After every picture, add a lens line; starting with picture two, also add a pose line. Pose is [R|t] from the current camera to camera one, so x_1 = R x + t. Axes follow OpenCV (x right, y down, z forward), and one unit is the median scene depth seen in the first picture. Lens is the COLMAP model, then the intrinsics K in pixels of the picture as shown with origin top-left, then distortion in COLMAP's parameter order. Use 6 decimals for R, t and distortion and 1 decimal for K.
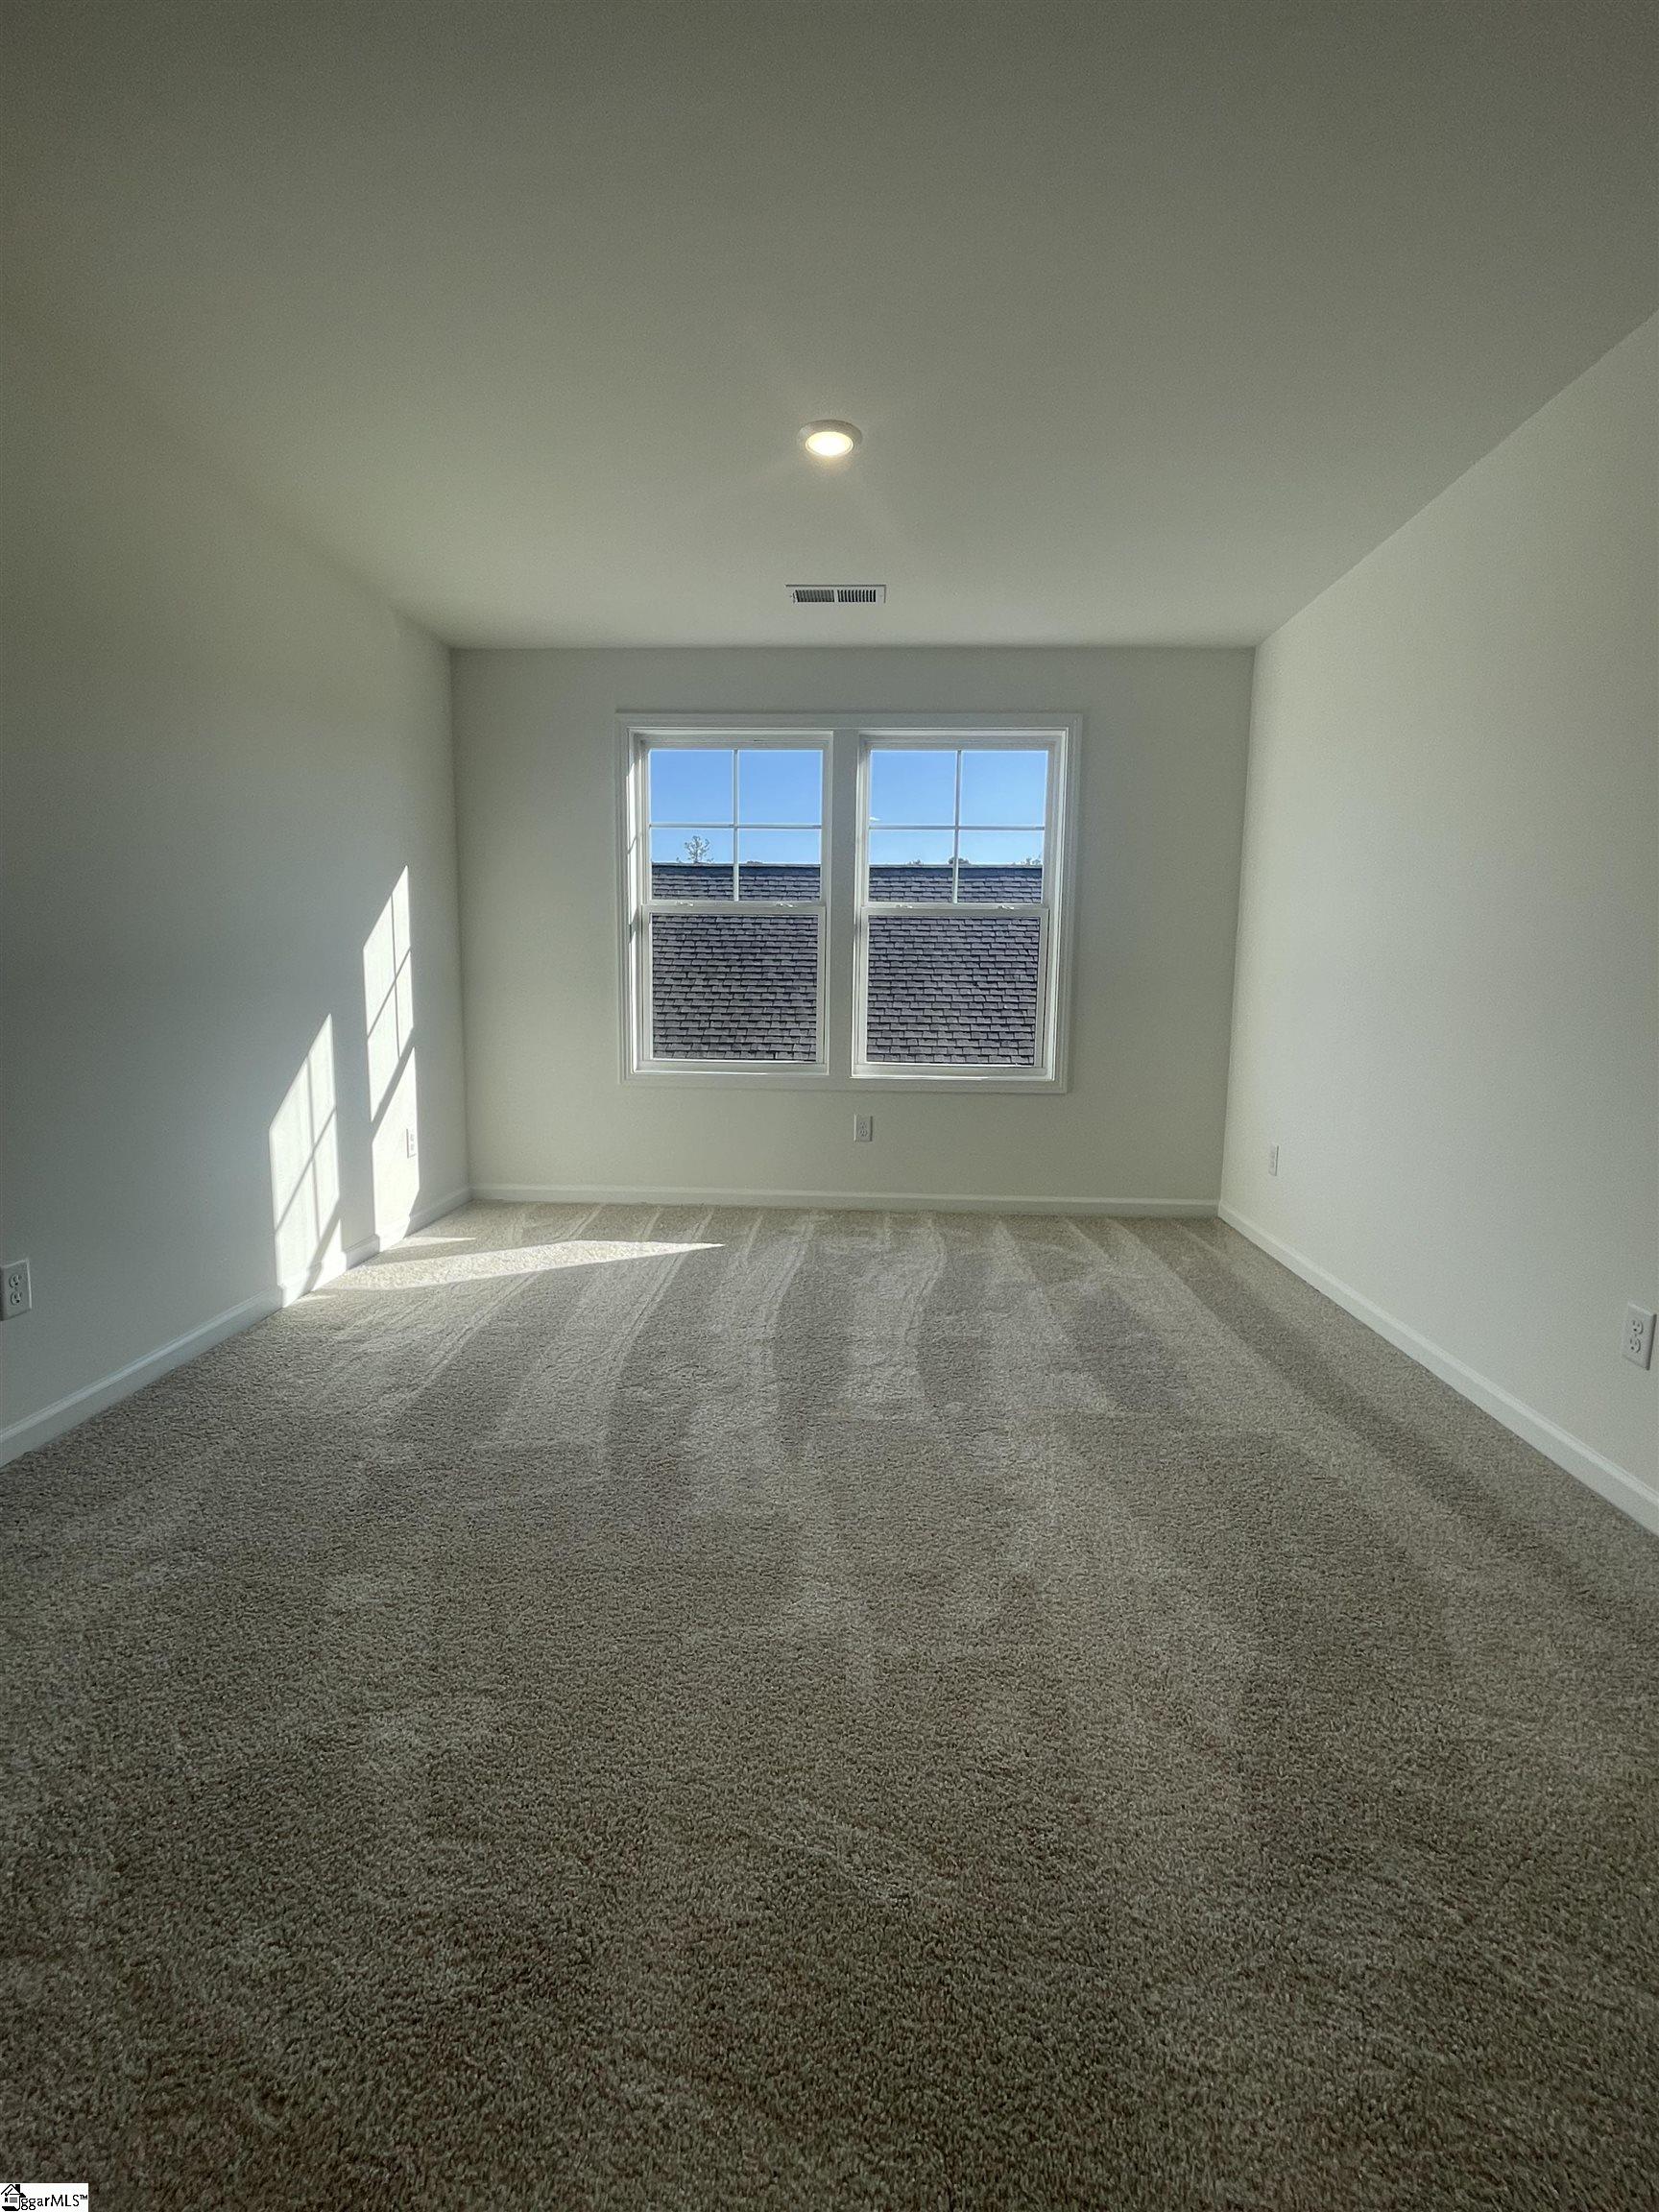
lens RADIAL K [[1010.9, 0, 827.7], [0, 1010.9, 1101.4], [0, 0, 1]] dist [-0.007474, 0.001008]
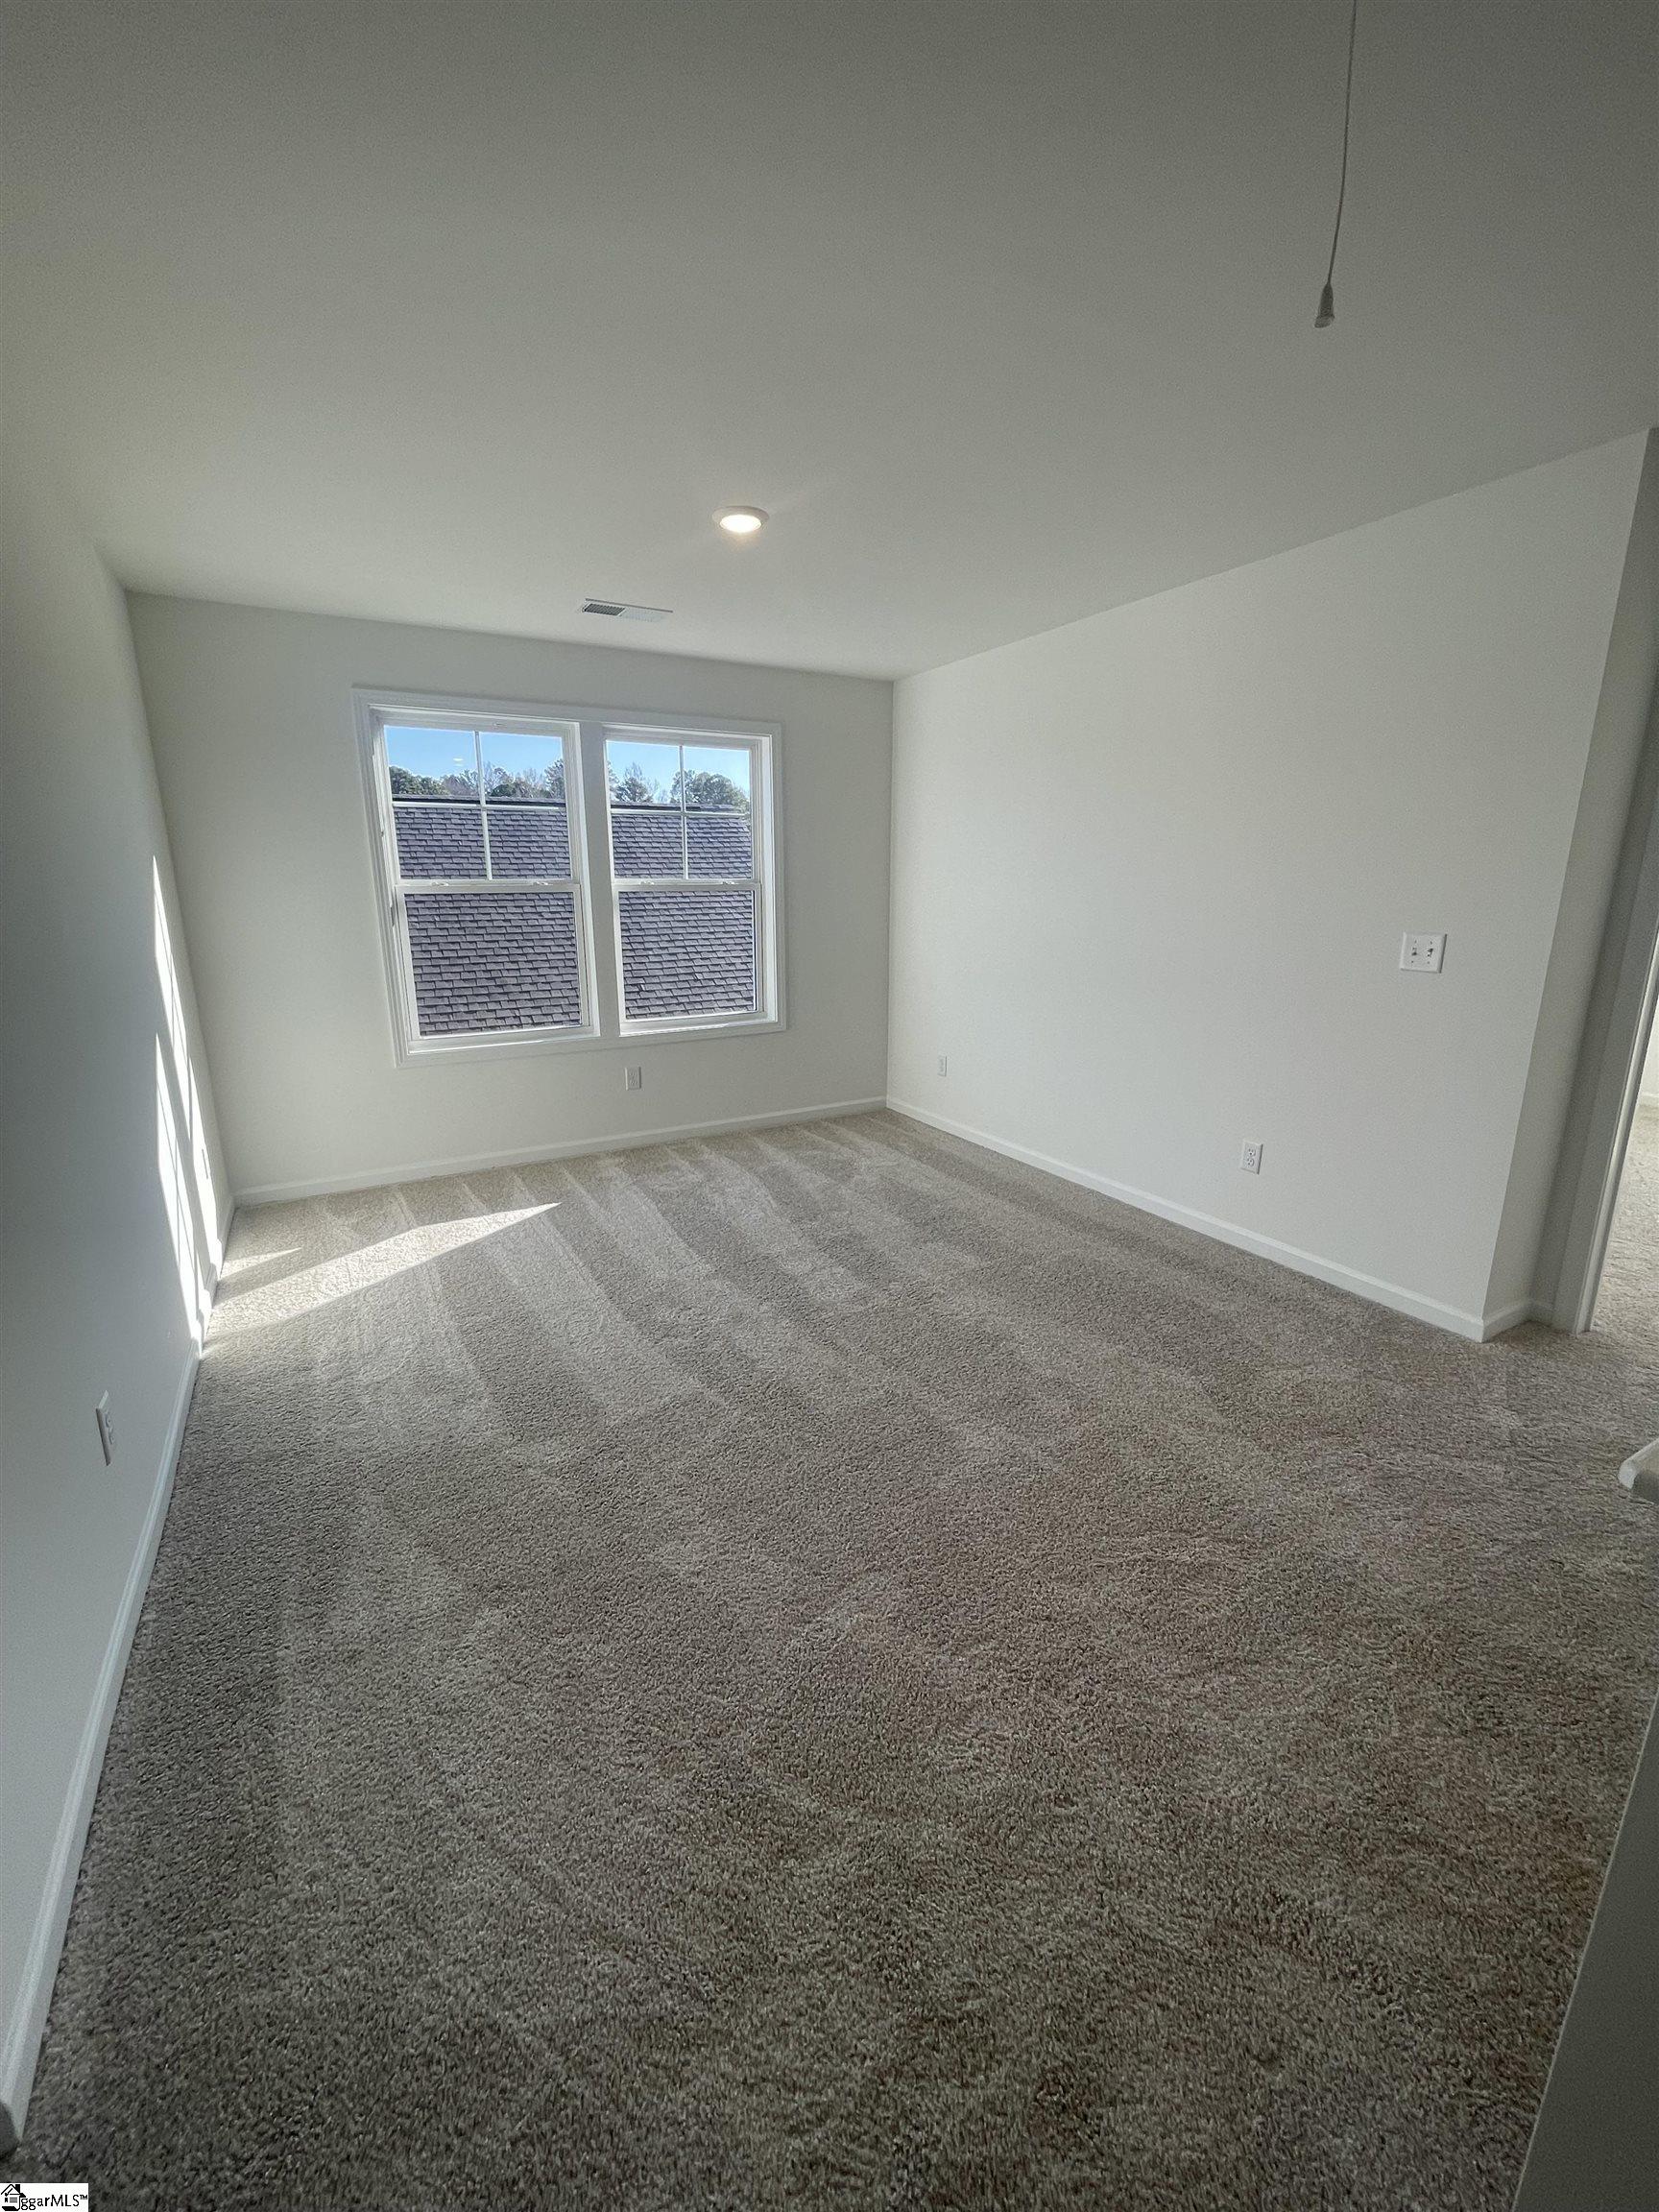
lens RADIAL K [[891.4, 0, 817.3], [0, 891.4, 1095.3], [0, 0, 1]] dist [-0.001474, 0.000568]
pose [[0.849748, -0.141898, 0.507733, -0.378183], [0.084039, 0.987240, 0.135260, -0.091723], [-0.520447, -0.072268, 0.850830, 0.020137]]
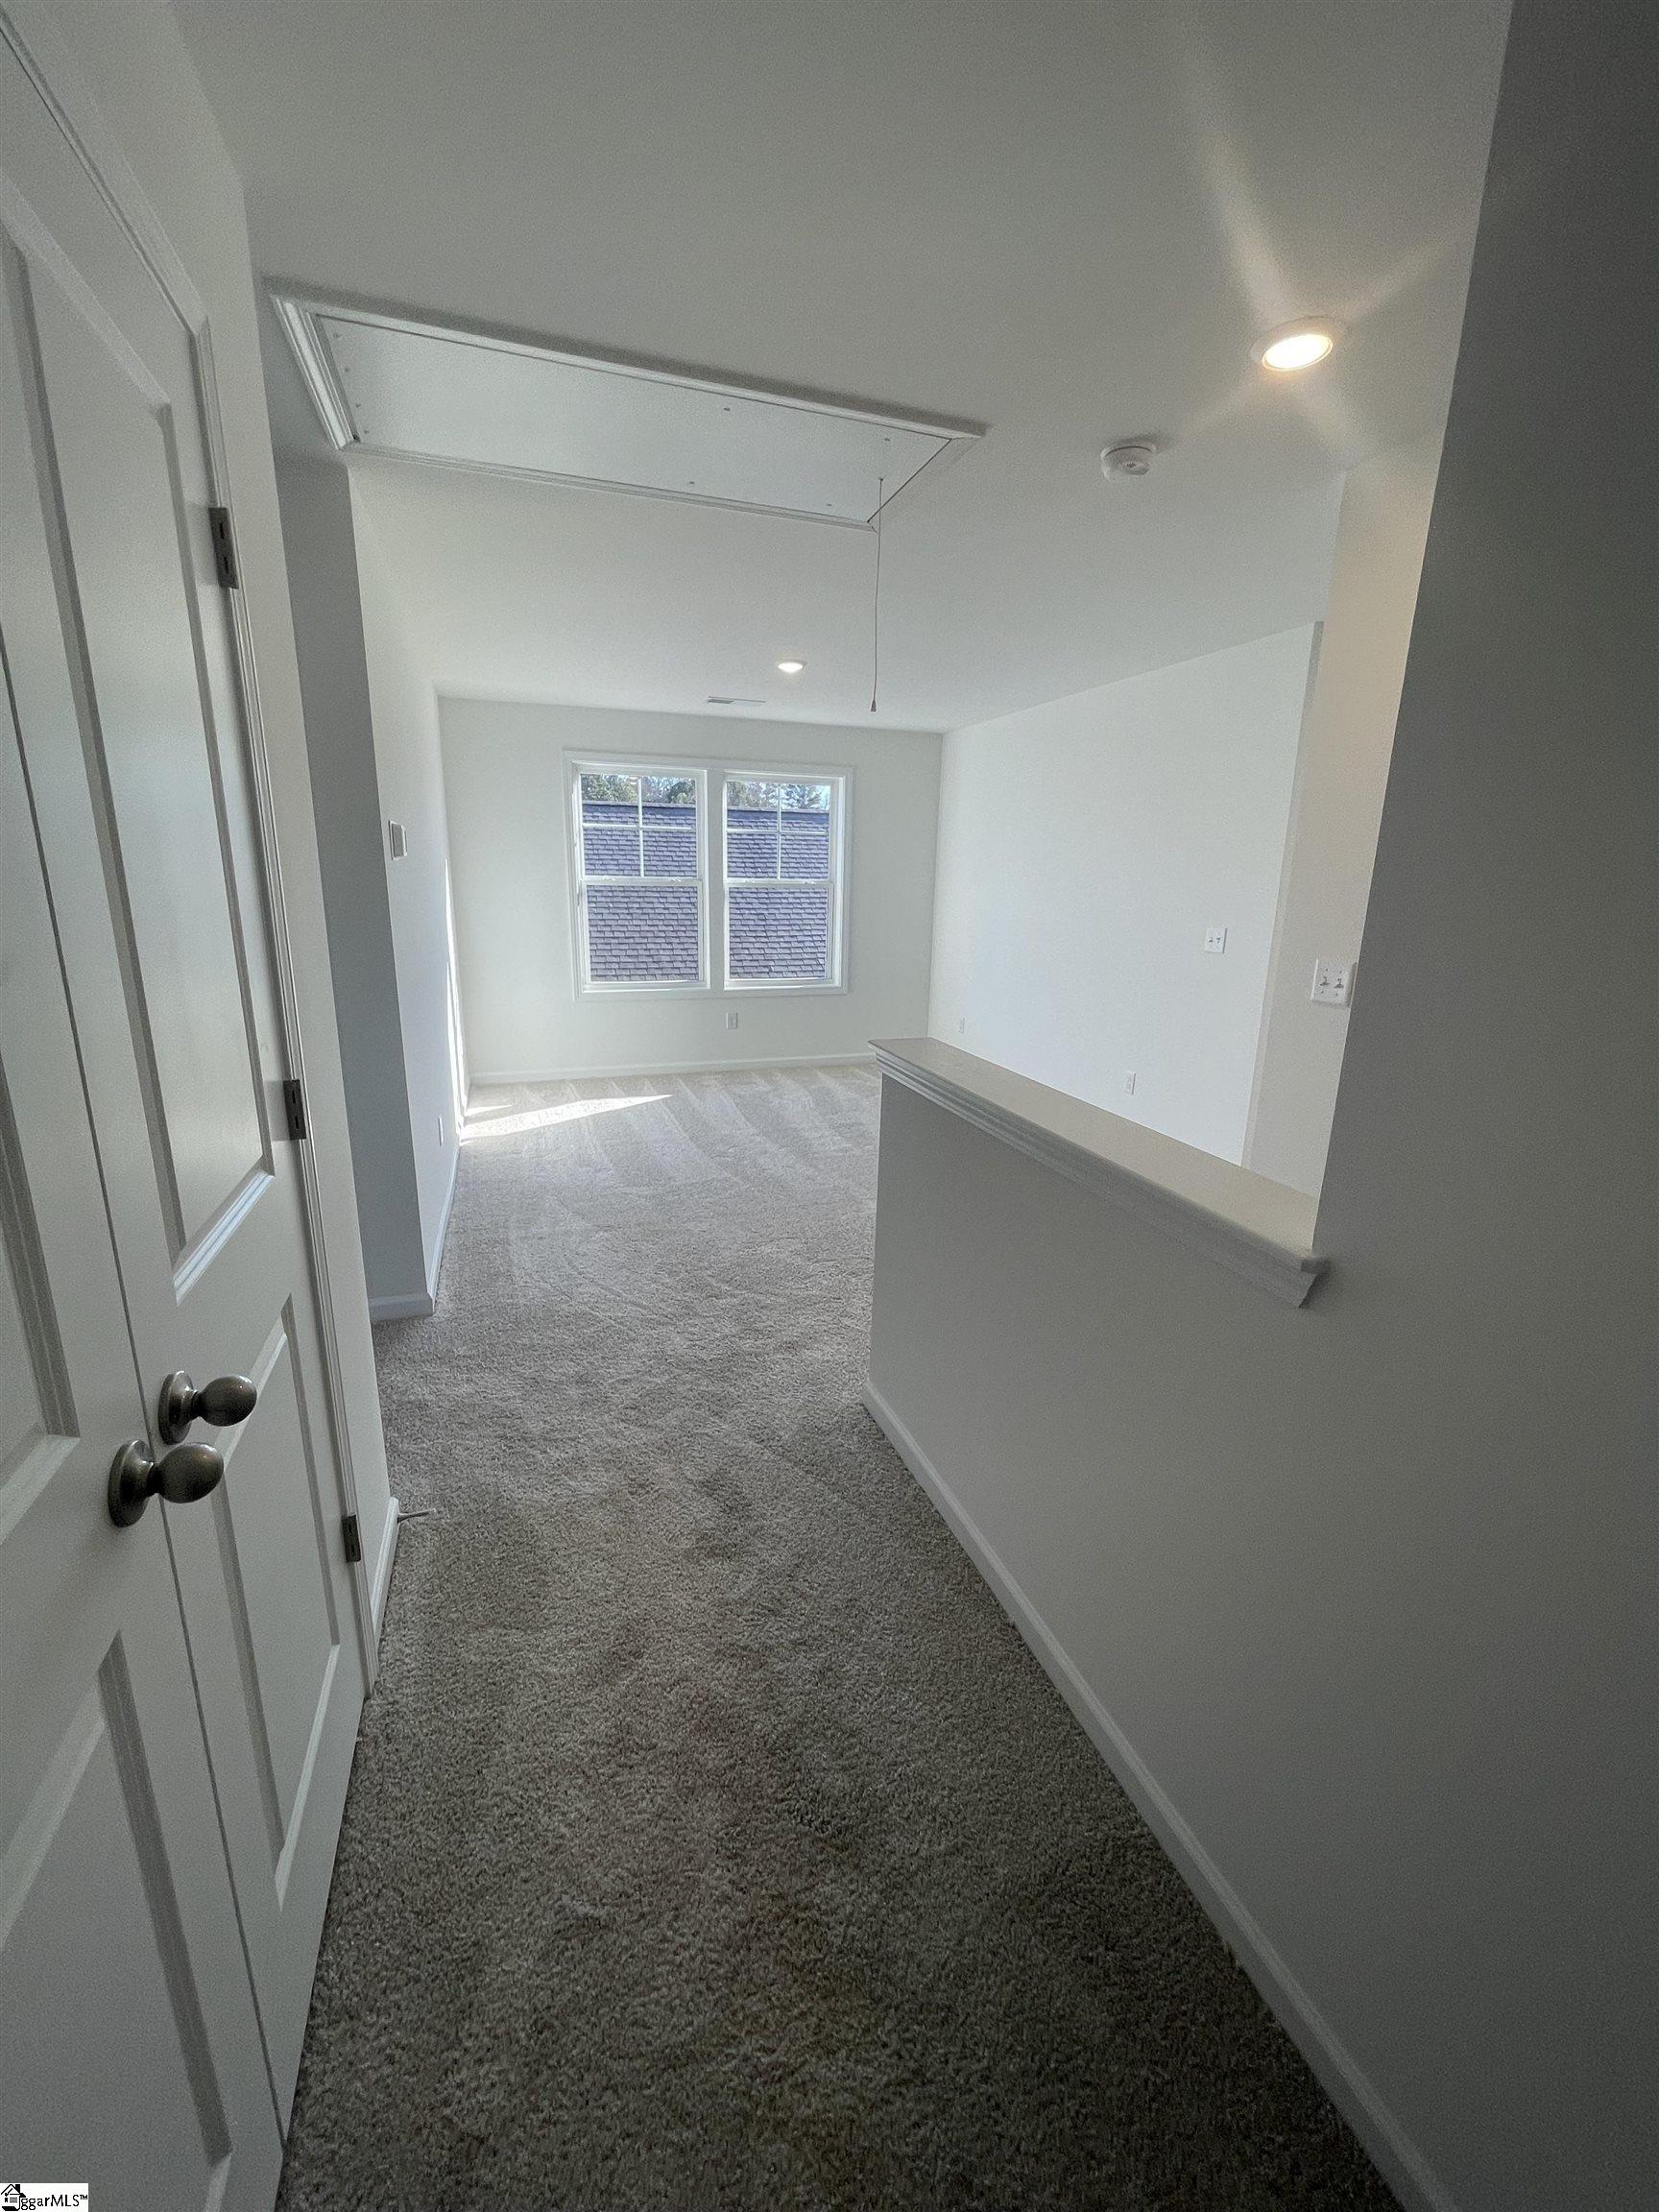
lens RADIAL K [[891.4, 0, 816.0], [0, 891.4, 1099.6], [0, 0, 1]] dist [-0.001474, 0.000568]
pose [[0.930734, -0.086177, 0.355398, -0.442721], [0.041742, 0.990521, 0.130865, -0.035777], [-0.363306, -0.106965, 0.925509, -0.483687]]
